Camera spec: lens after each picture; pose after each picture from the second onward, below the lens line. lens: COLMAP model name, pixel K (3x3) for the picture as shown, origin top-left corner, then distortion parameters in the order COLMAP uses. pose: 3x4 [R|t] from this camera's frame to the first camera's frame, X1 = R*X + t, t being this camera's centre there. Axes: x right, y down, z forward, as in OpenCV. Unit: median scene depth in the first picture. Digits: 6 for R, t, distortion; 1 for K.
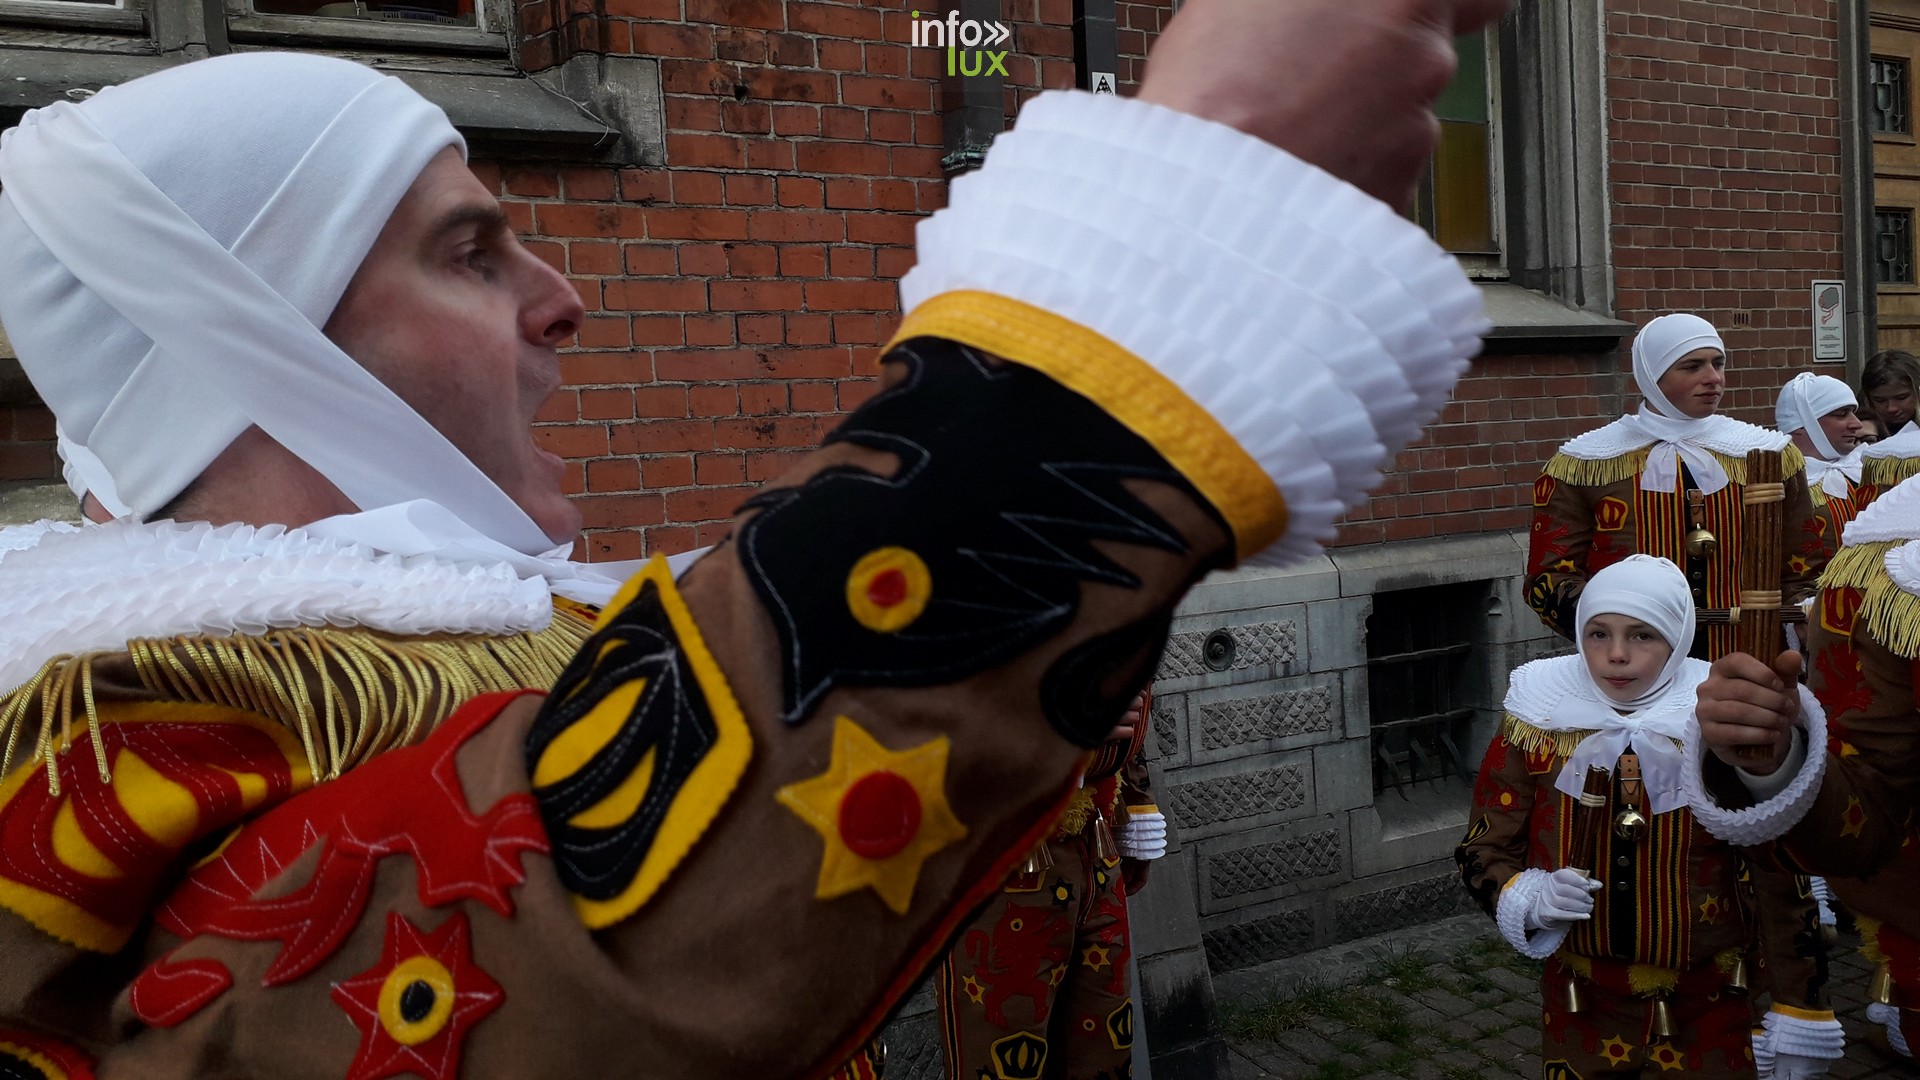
lens RADIAL K [[1562.8, 0, 960.0], [0, 1562.8, 540.0], [0, 0, 1]] dist [0.003524, -0.012764]
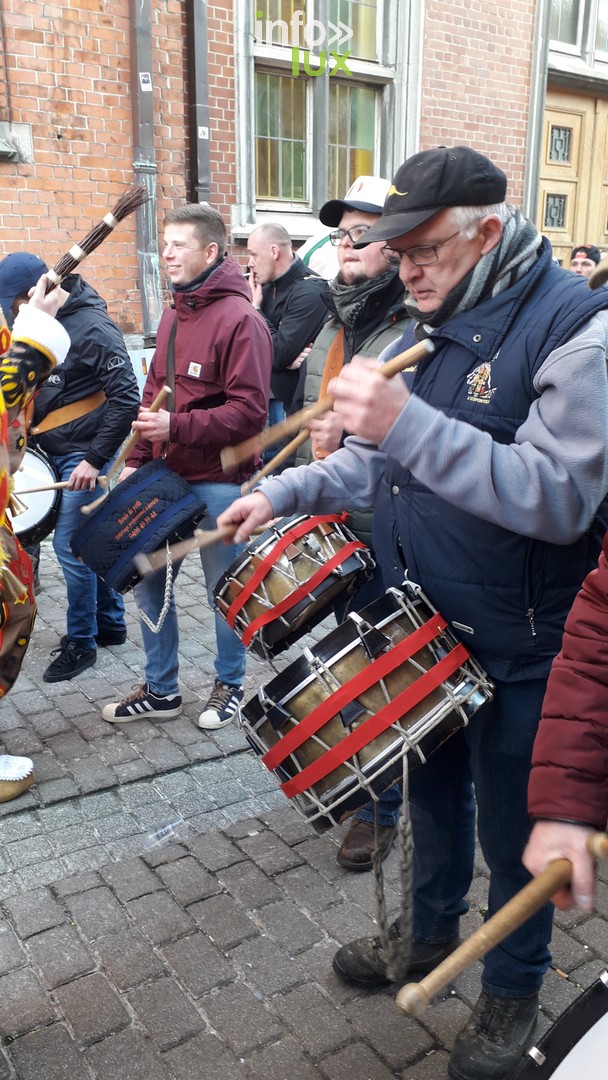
lens RADIAL K [[879.0, 0, 301.4], [0, 879.0, 523.2], [0, 0, 1]] dist [0.003524, -0.012764]
pose [[0.992570, 0.028218, 0.118359, 0.078328], [-0.051901, 0.977991, 0.202089, 0.035081], [-0.110051, -0.206730, 0.972189, -0.462958]]
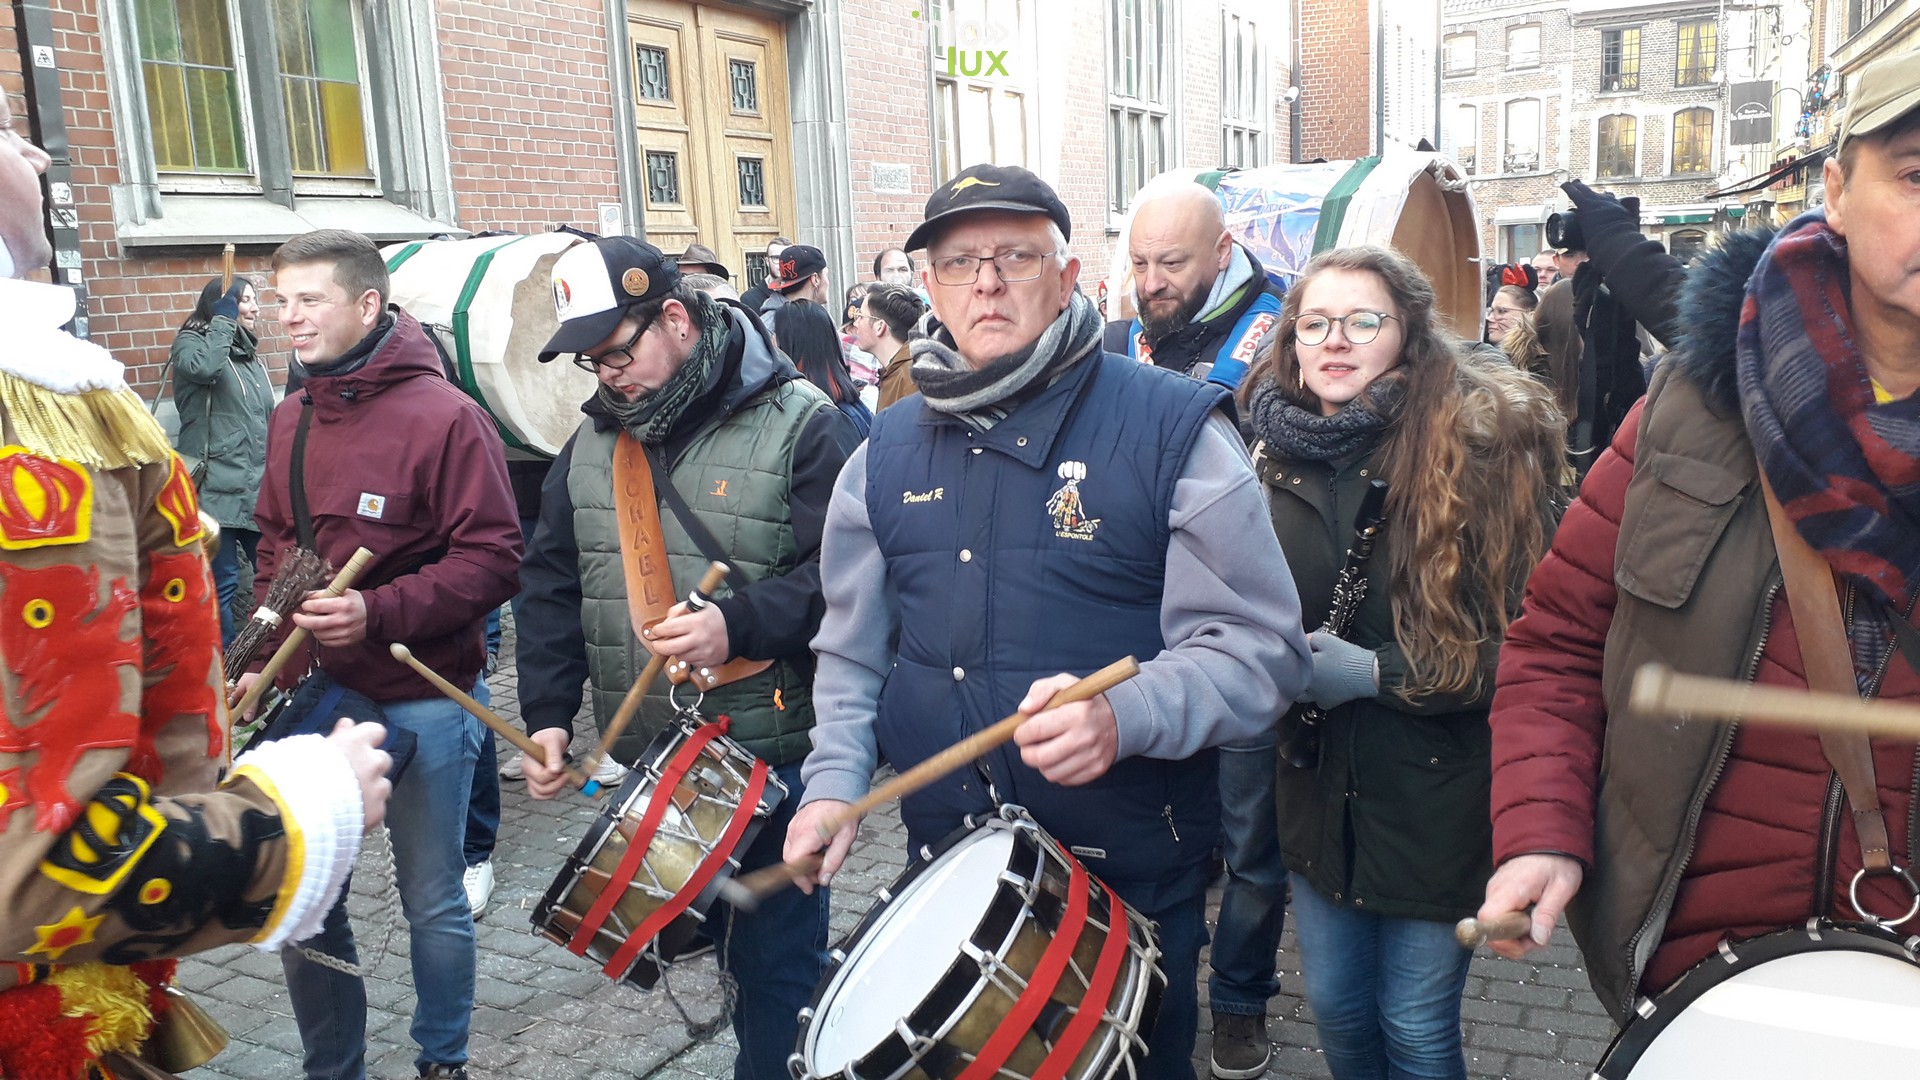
lens RADIAL K [[1502.3, 0, 934.9], [0, 1502.3, 531.7], [0, 0, 1]] dist [0.064547, -0.112659]
pose [[0.825756, -0.086324, 0.557382, -0.030223], [0.037755, 0.994462, 0.098082, 0.021095], [-0.562762, -0.059948, 0.824442, -0.450094]]
